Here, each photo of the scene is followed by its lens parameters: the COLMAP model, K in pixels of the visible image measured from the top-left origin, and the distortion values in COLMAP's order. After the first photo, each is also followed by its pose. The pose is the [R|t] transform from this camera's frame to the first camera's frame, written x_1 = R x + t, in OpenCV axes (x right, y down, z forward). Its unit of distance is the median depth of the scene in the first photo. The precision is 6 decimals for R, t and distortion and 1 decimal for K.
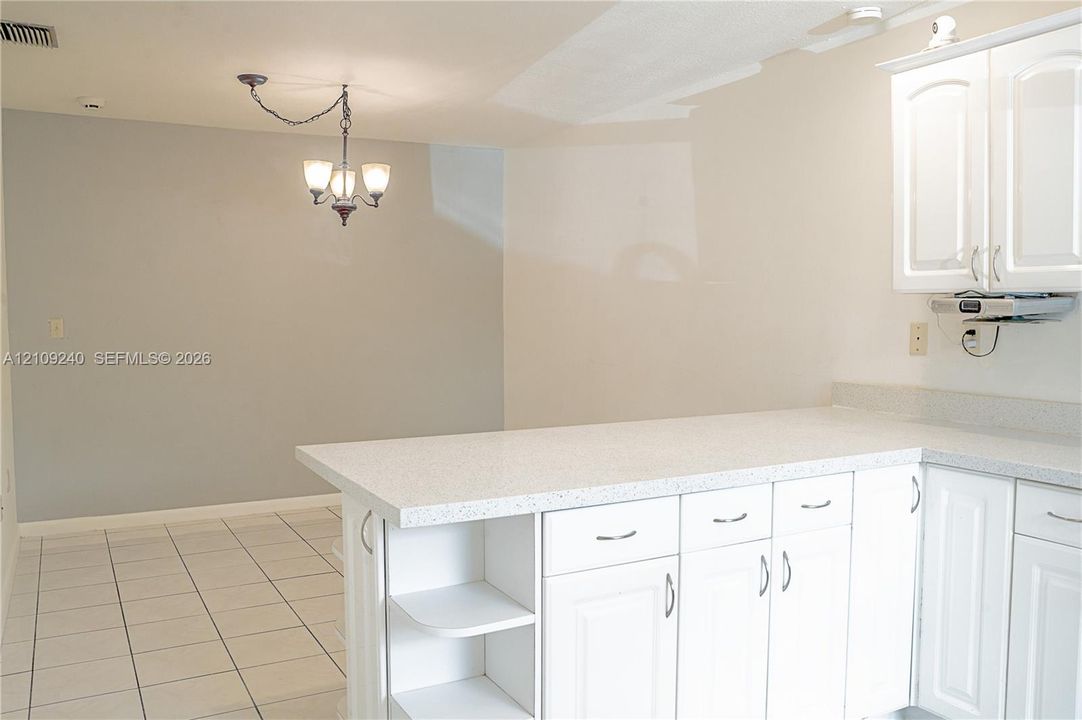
lens RADIAL K [[868.6, 0, 541.0], [0, 868.6, 360.0], [0, 0, 1]] dist [-0.080504, 0.003899]
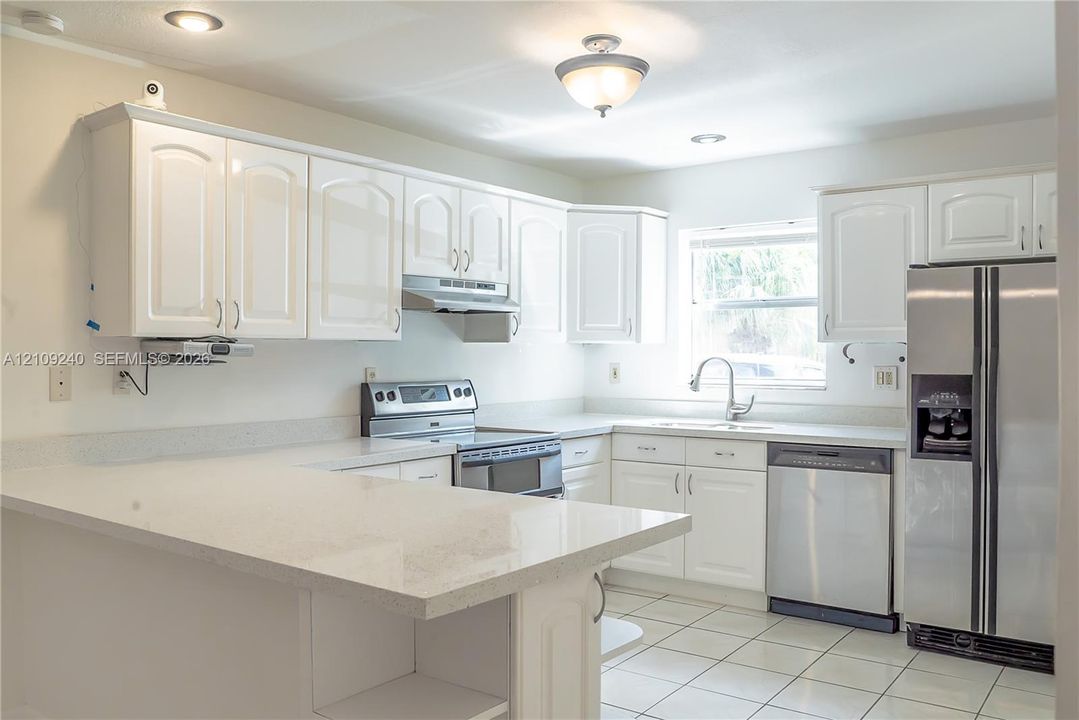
lens RADIAL K [[866.2, 0, 539.5], [0, 866.2, 360.0], [0, 0, 1]] dist [-0.080504, 0.003899]
pose [[-0.404800, -0.001097, 0.914404, -0.736639], [0.056303, 0.998072, 0.026122, -0.052985], [-0.912670, 0.062058, -0.403958, 1.047124]]
